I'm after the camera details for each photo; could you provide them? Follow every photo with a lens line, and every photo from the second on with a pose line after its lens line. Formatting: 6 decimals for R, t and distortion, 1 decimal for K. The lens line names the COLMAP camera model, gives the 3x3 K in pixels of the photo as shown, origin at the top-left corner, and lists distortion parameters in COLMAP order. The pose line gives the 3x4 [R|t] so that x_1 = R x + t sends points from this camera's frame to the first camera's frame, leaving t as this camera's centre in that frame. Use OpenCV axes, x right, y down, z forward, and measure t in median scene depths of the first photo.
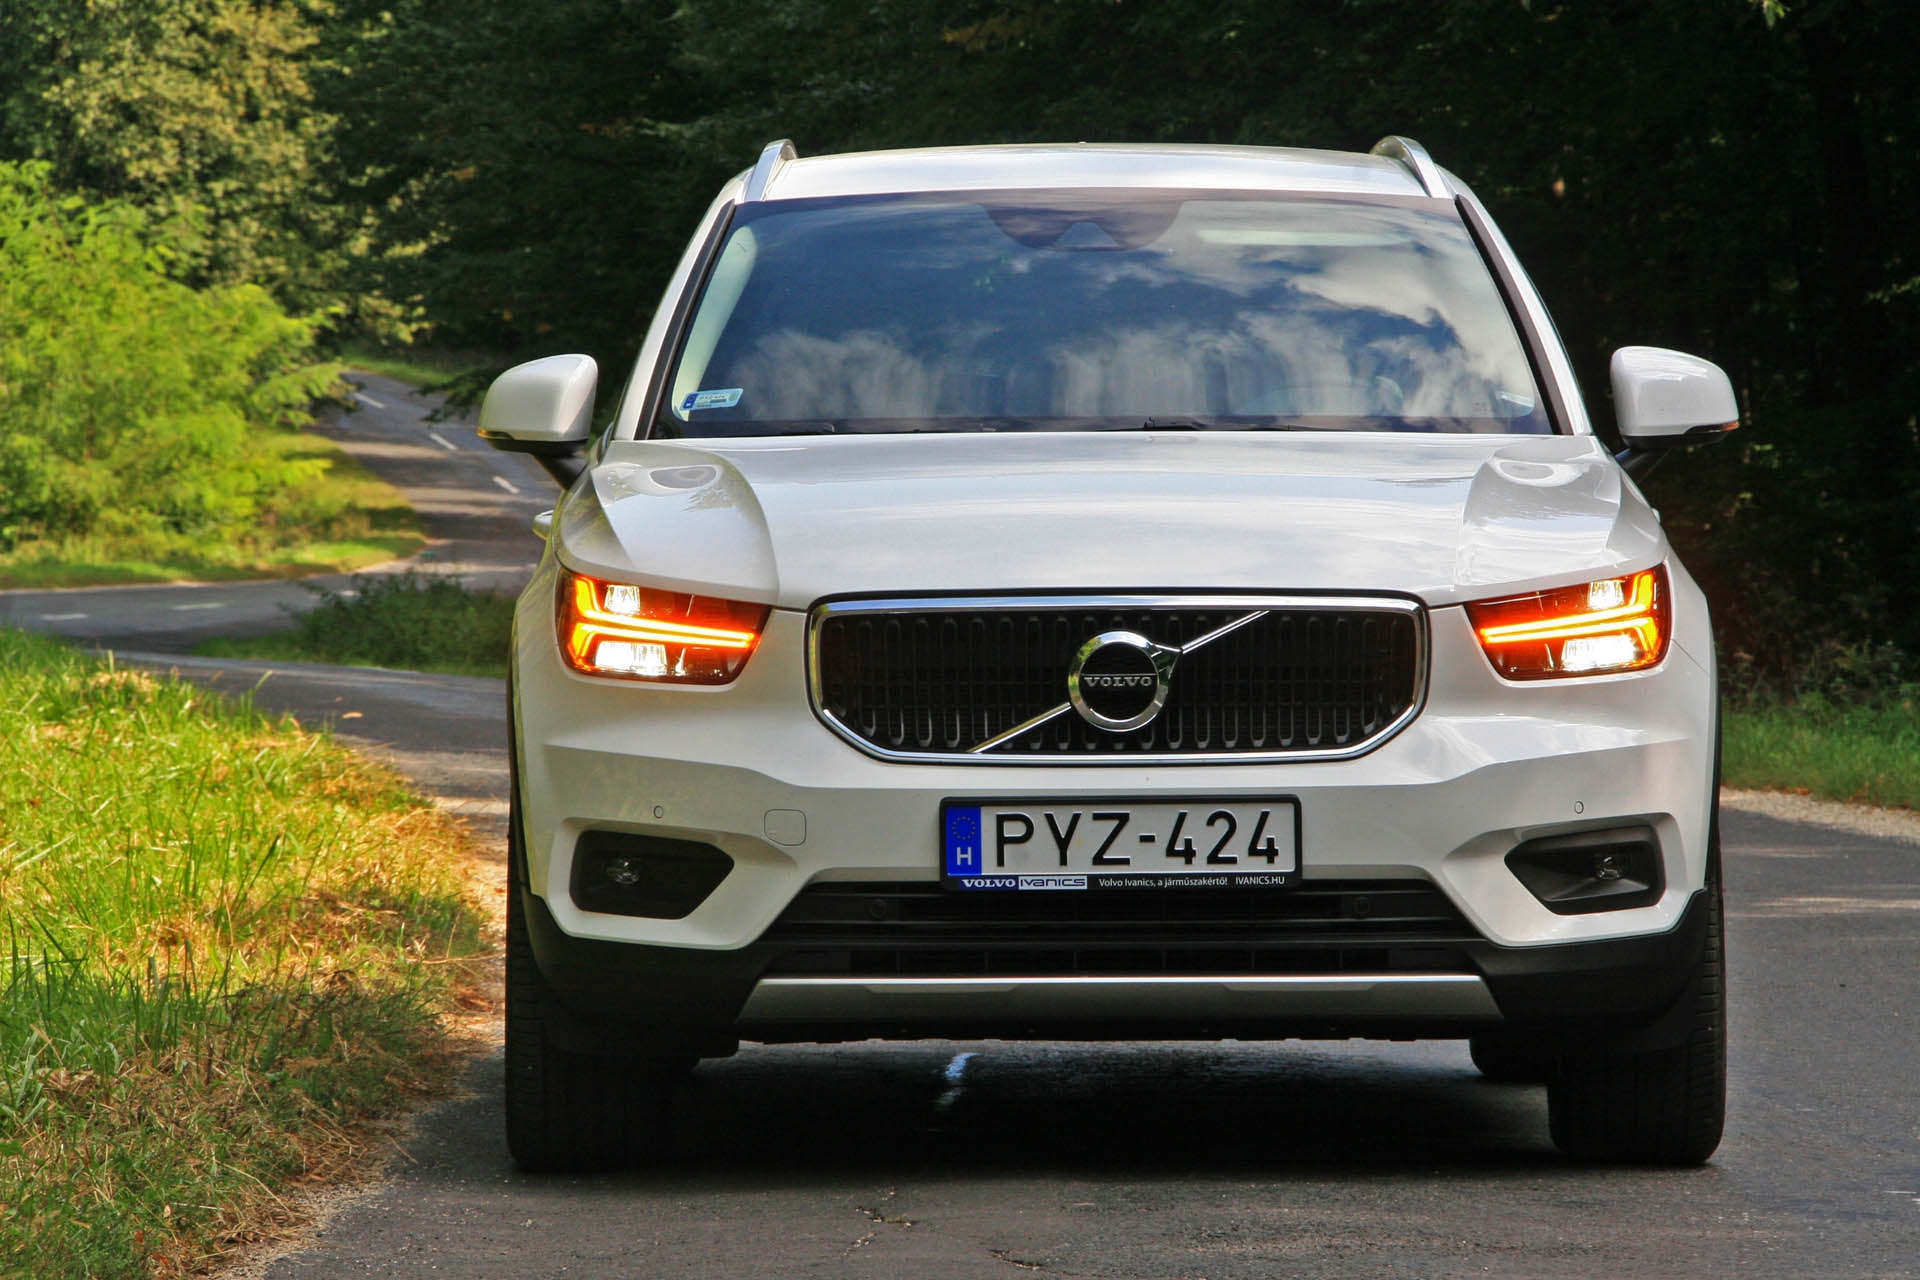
lens RADIAL K [[11243.1, 0, 960.0], [0, 11243.1, 640.0], [0, 0, 1]] dist [2.188031, 12.213943]
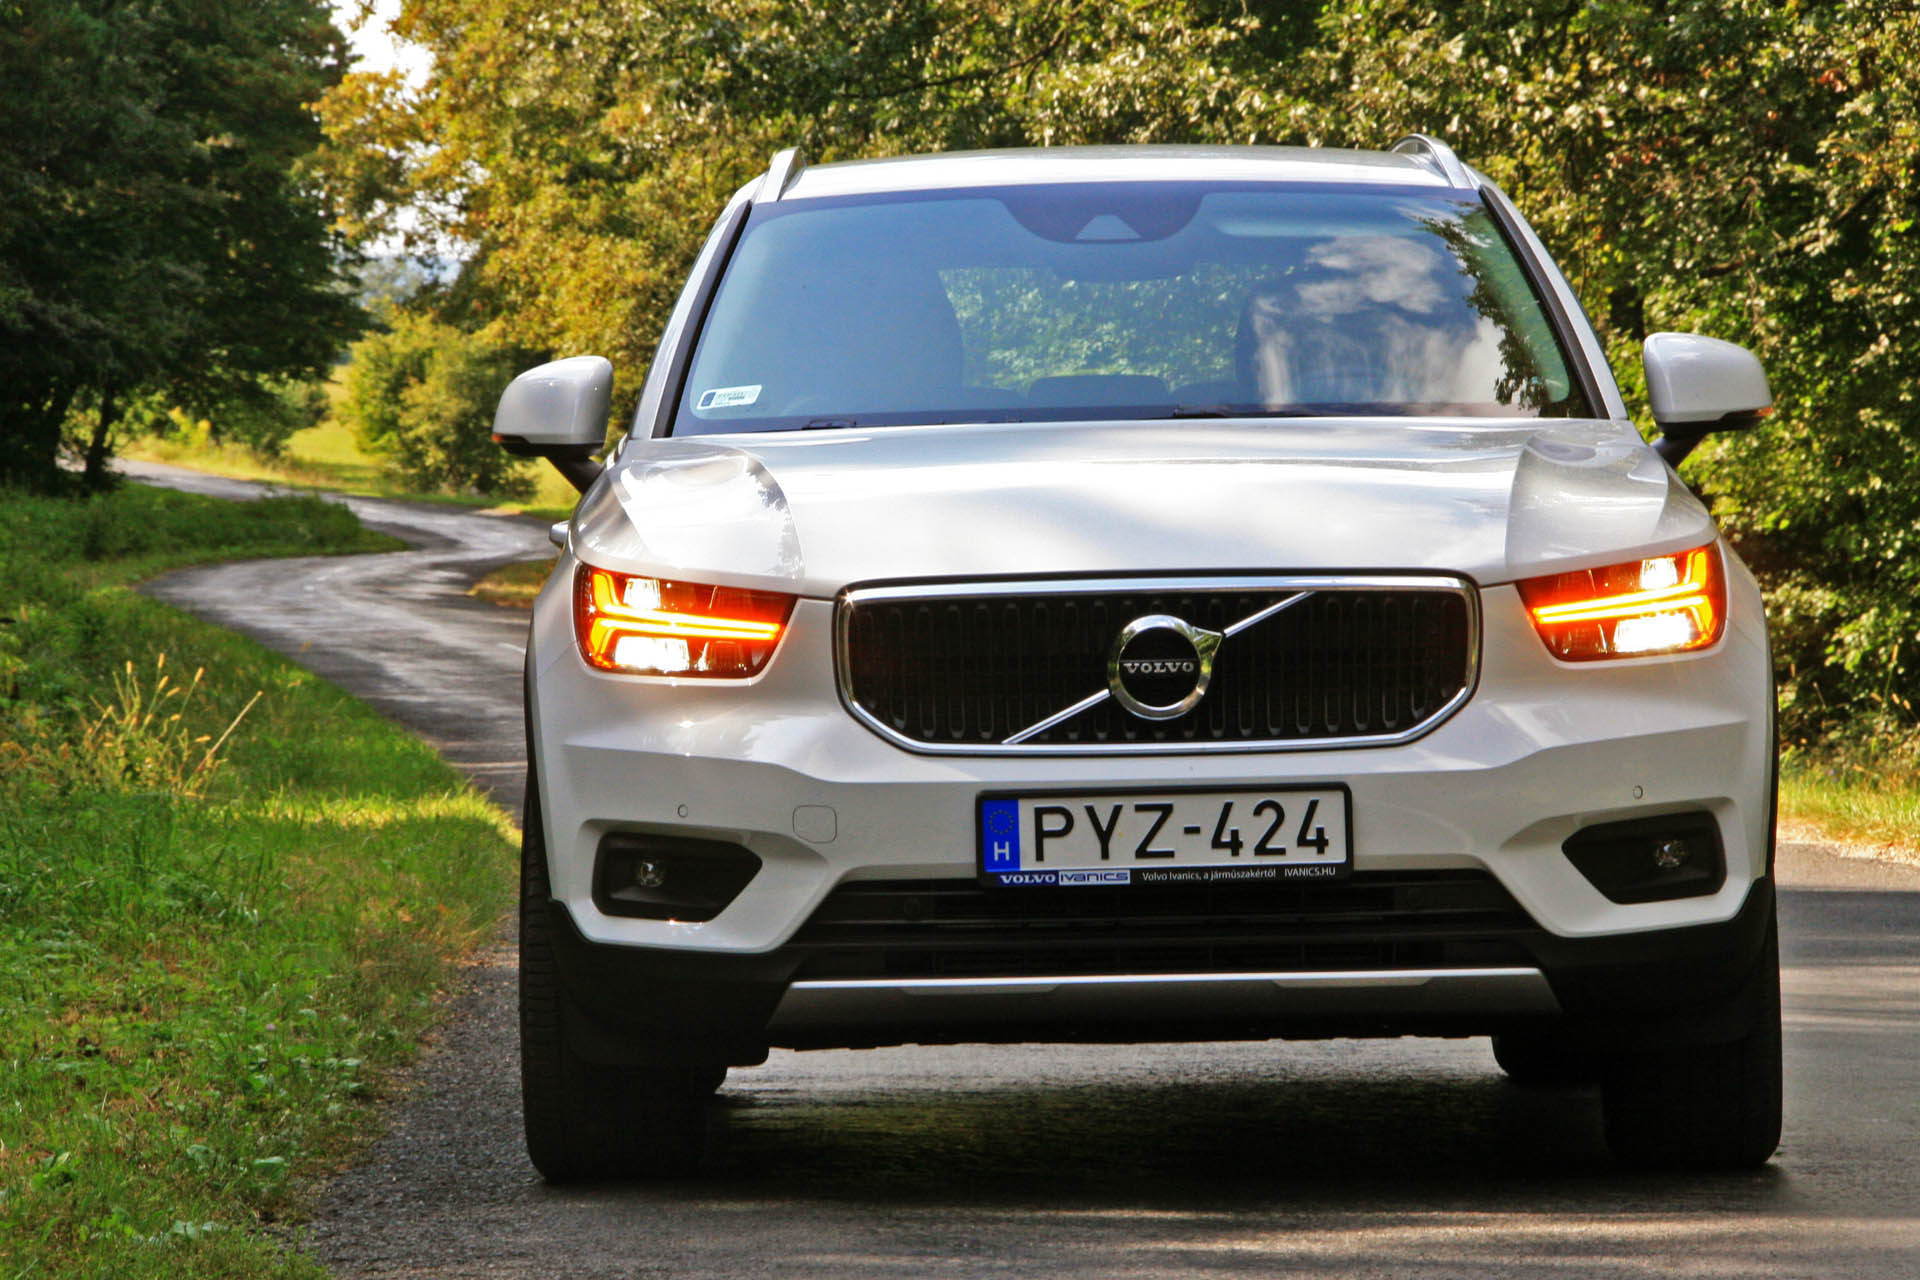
lens RADIAL K [[9367.2, 0, 963.6], [0, 9367.2, 676.9], [0, 0, 1]] dist [1.816831, 10.269212]
pose [[0.999872, -0.014750, 0.006227, -0.007616], [0.014798, 0.999861, -0.007734, 0.010404], [-0.006112, 0.007825, 0.999951, 0.197294]]
